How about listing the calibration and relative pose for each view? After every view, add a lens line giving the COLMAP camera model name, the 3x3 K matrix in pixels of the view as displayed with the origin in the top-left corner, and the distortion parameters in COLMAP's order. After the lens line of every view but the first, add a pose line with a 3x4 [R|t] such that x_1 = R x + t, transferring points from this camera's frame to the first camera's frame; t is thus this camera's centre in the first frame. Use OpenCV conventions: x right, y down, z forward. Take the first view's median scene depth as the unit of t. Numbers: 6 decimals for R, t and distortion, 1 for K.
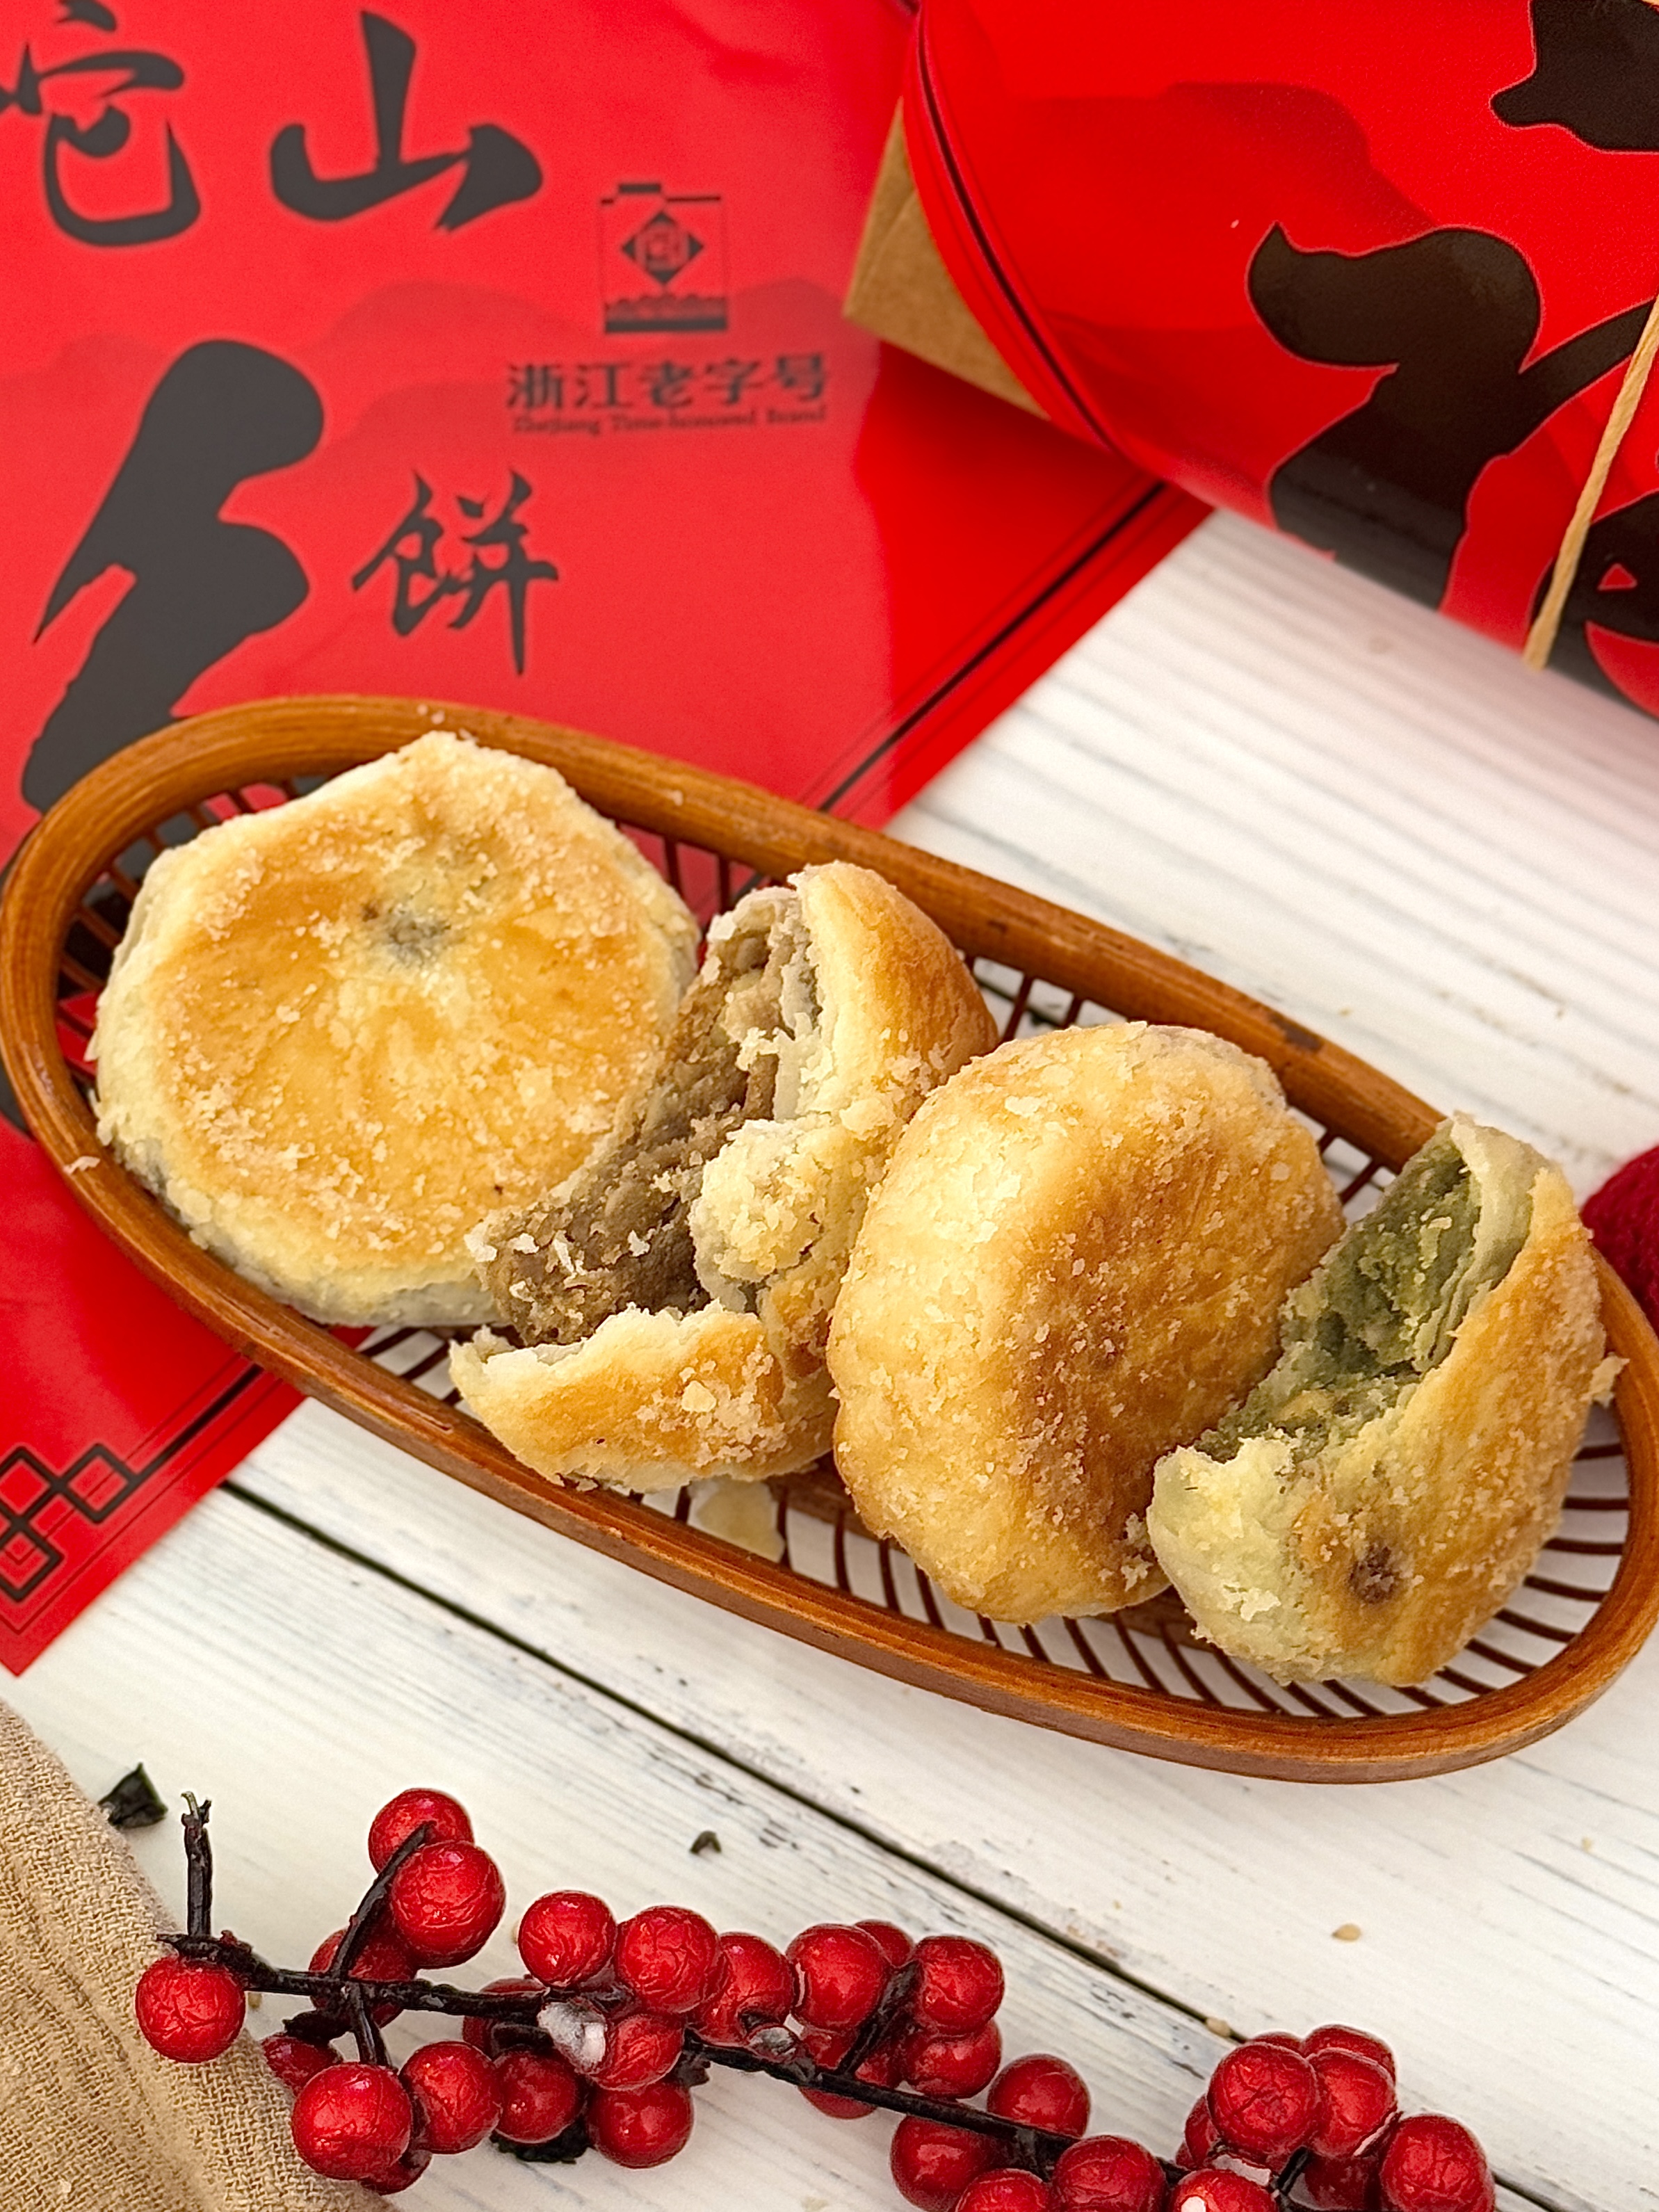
lens RADIAL K [[5241.8, 0, 954.1], [0, 5241.8, 1103.8], [0, 0, 1]] dist [0.218229, -0.823435]
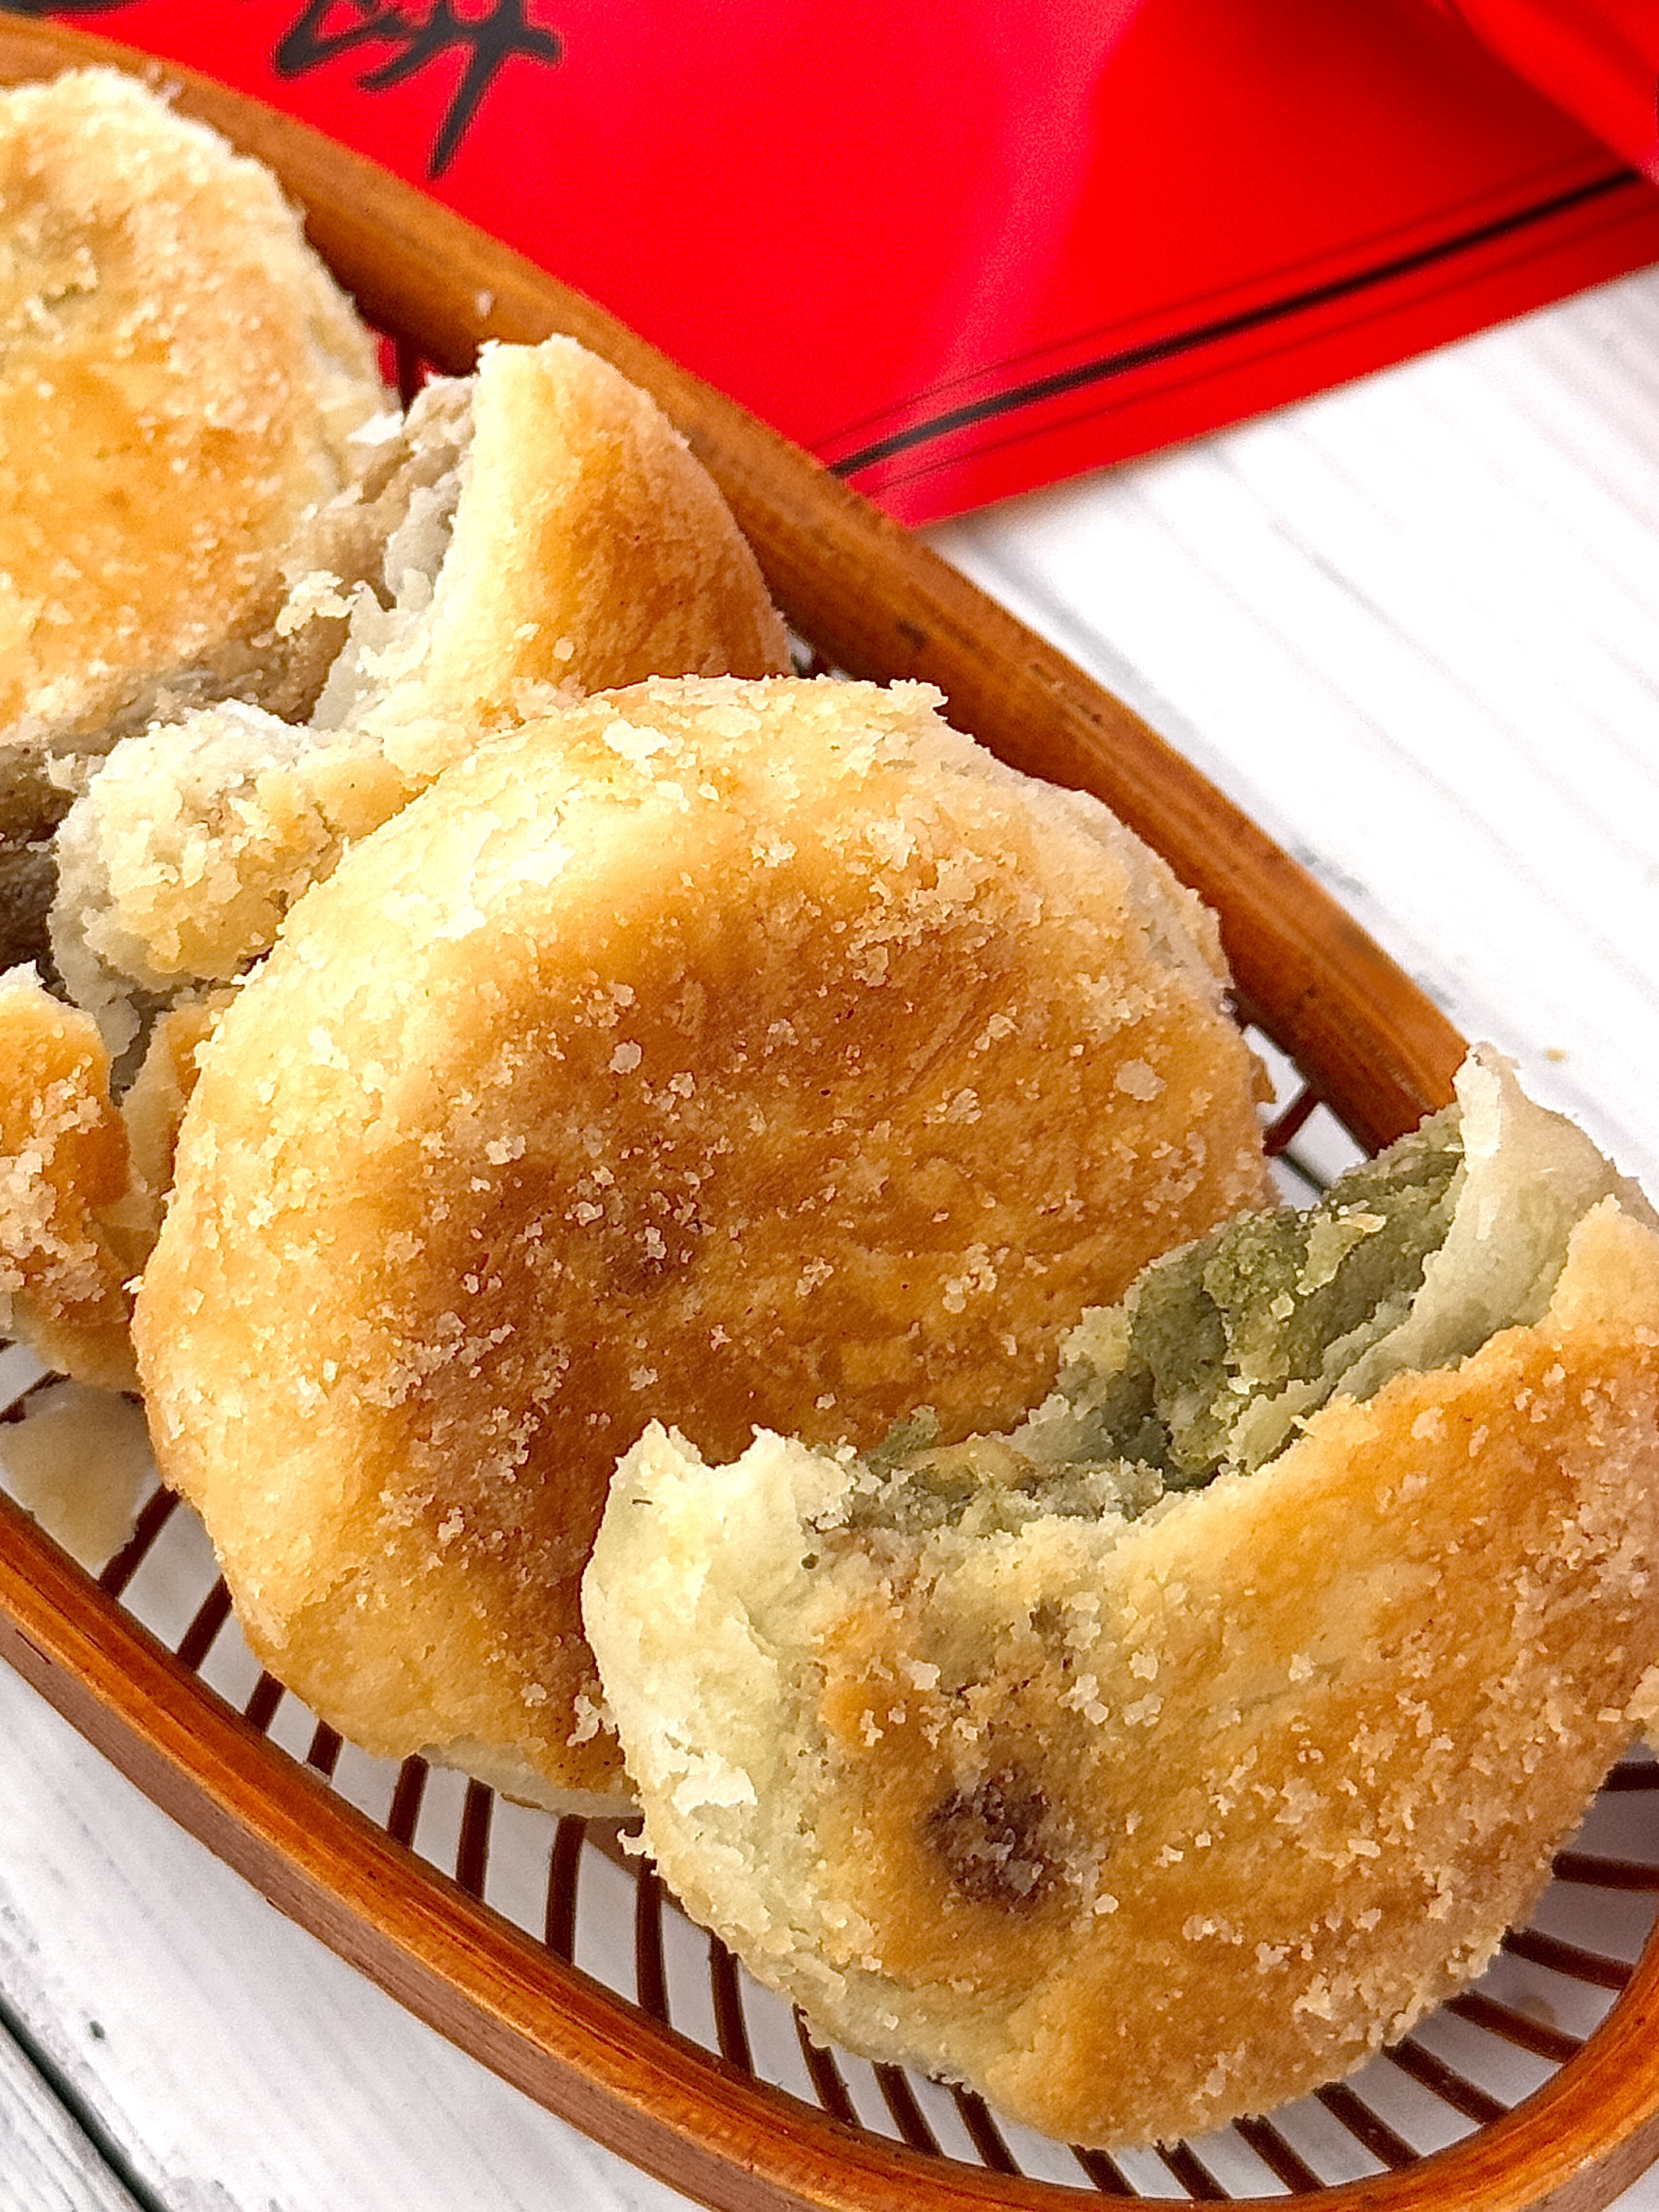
lens RADIAL K [[5242.1, 0, 954.1], [0, 5242.1, 1103.8], [0, 0, 1]] dist [0.218229, -0.823435]
pose [[0.907432, 0.261600, -0.328836, 0.218806], [-0.327411, 0.930699, -0.163097, 0.106535], [0.263381, 0.255664, 0.930197, 0.524451]]
